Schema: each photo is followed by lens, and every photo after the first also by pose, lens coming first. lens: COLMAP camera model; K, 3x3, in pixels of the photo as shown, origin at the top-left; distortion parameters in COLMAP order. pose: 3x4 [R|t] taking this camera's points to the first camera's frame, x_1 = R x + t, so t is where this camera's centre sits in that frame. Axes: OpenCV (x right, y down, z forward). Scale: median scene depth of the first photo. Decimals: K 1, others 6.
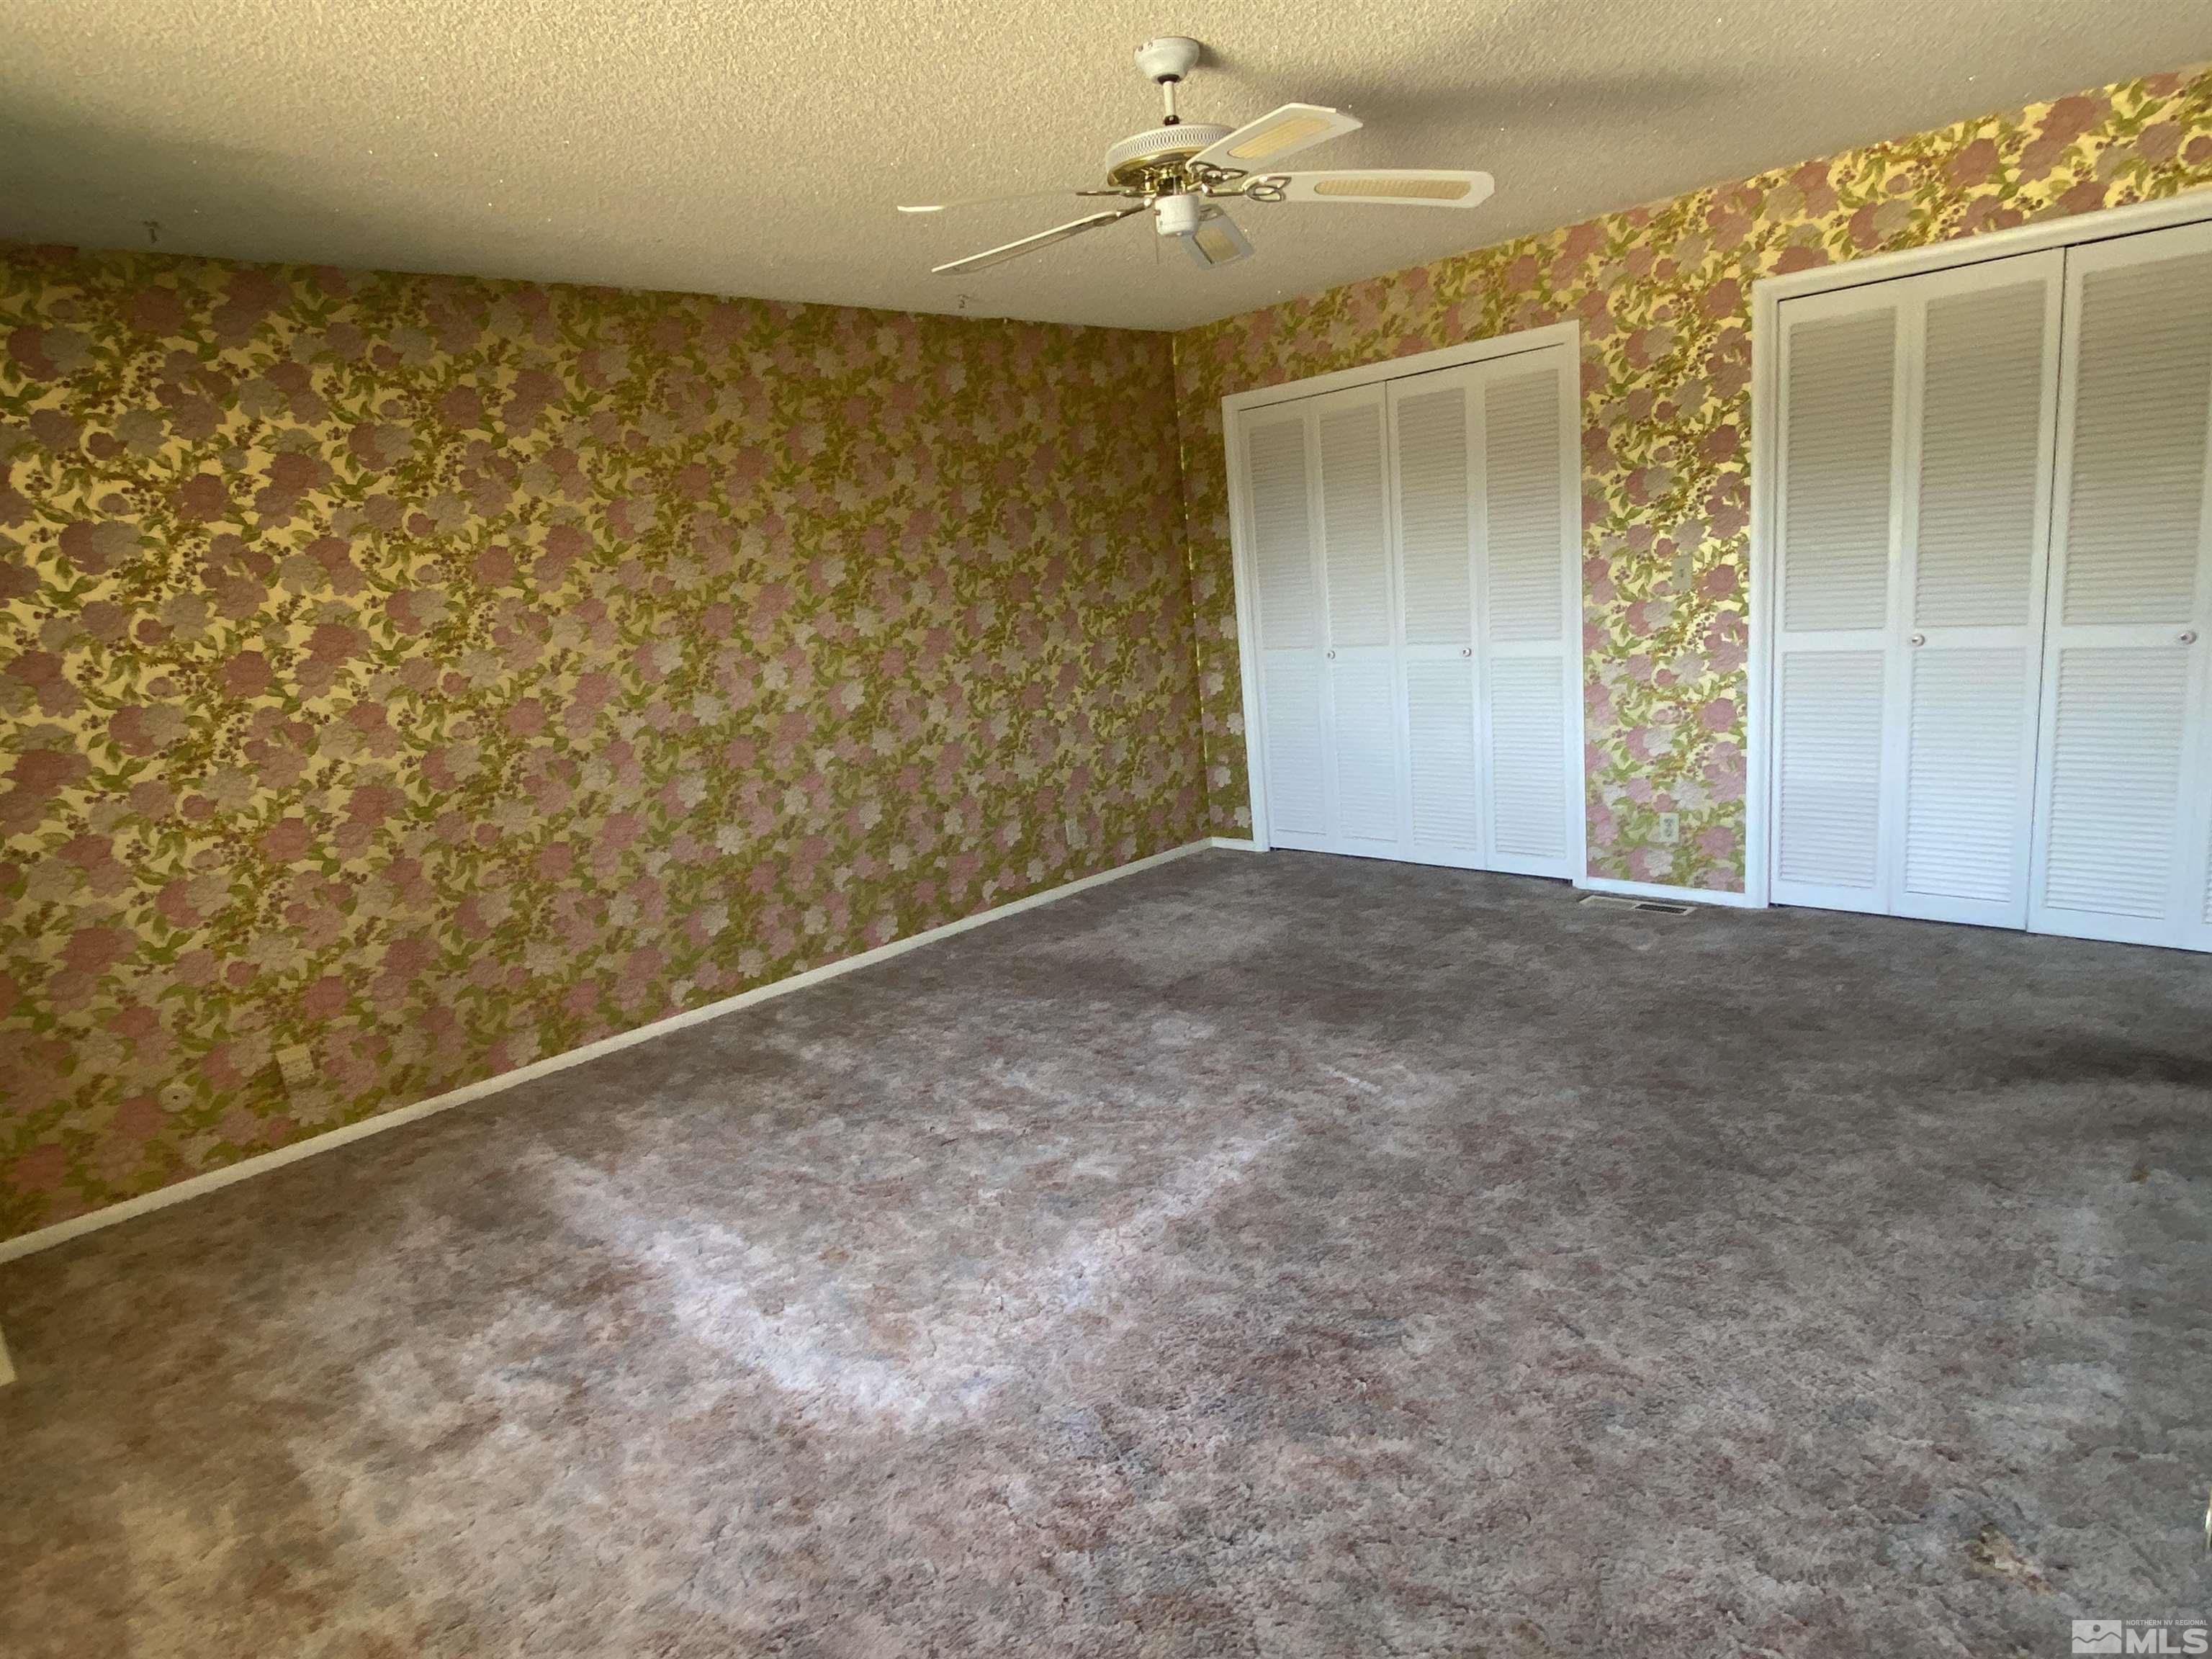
lens RADIAL K [[1230.4, 0, 1089.1], [0, 1230.4, 824.4], [0, 0, 1]] dist [0.039823, -0.033366]
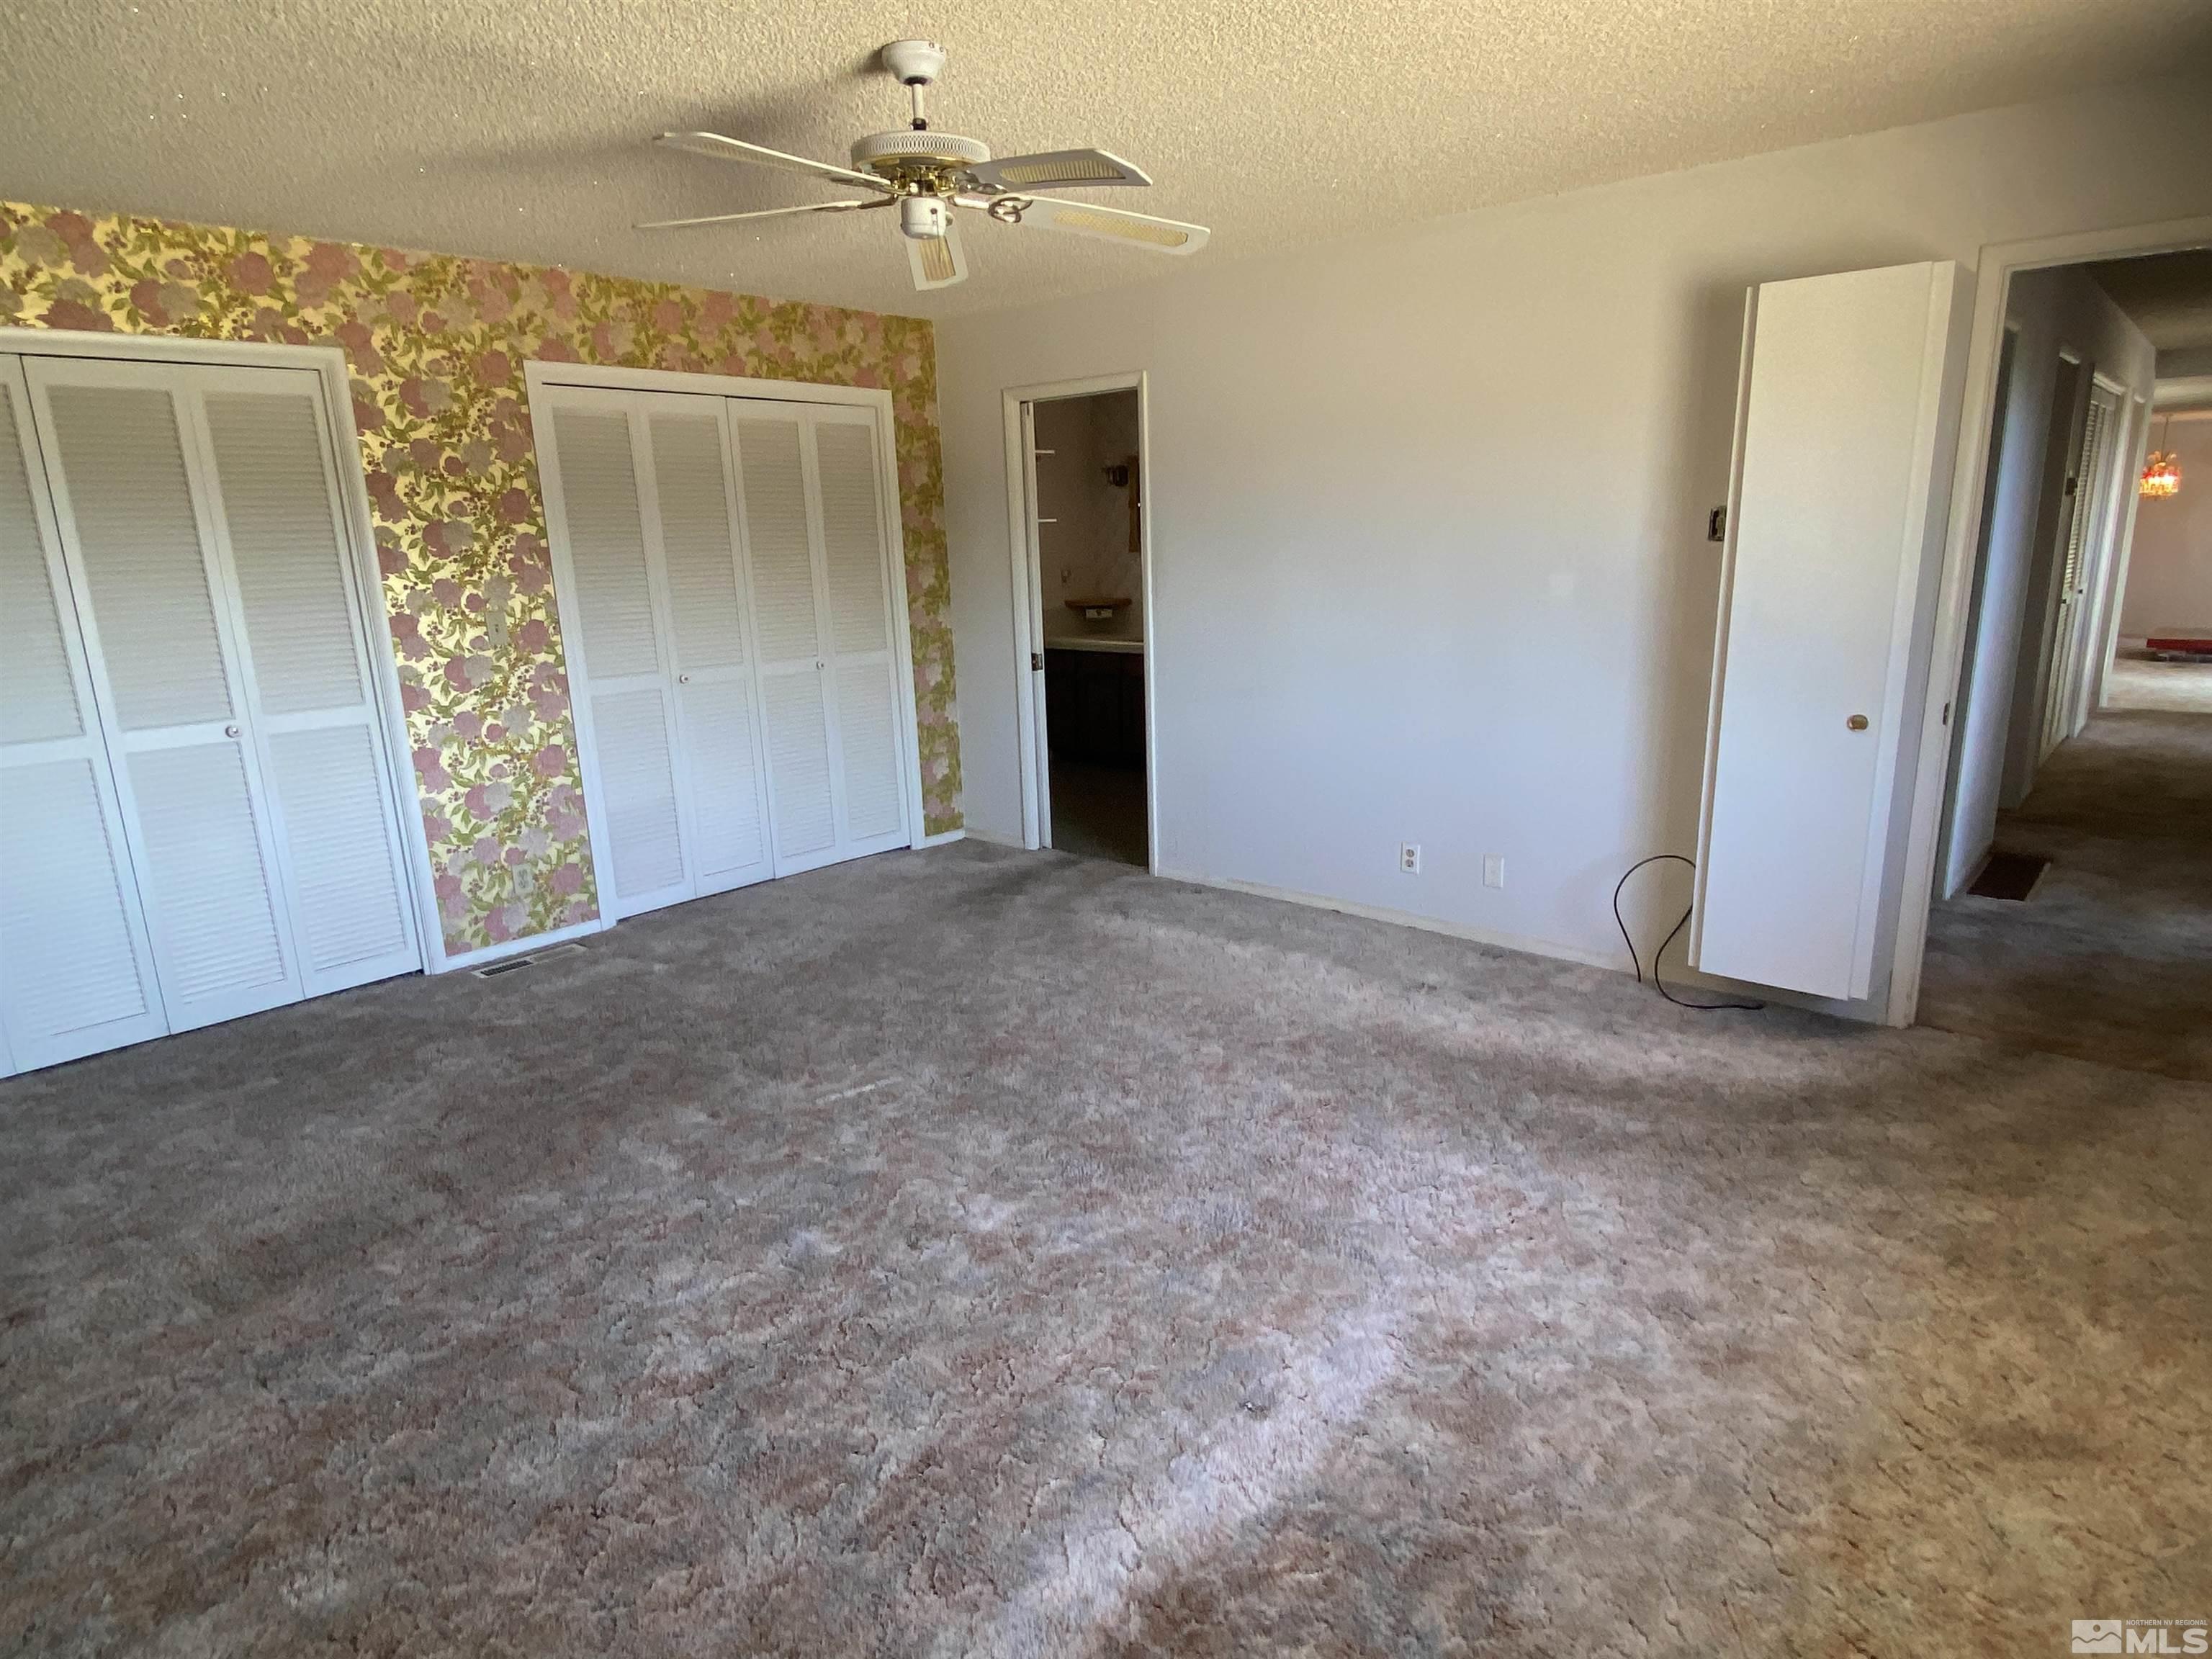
lens RADIAL K [[1230.4, 0, 1089.1], [0, 1230.4, 824.4], [0, 0, 1]] dist [0.039823, -0.033366]
pose [[-0.014453, -0.131628, 0.991194, -0.560800], [0.247041, 0.960096, 0.131100, -0.061903], [-0.968897, 0.246760, 0.018641, 0.555782]]
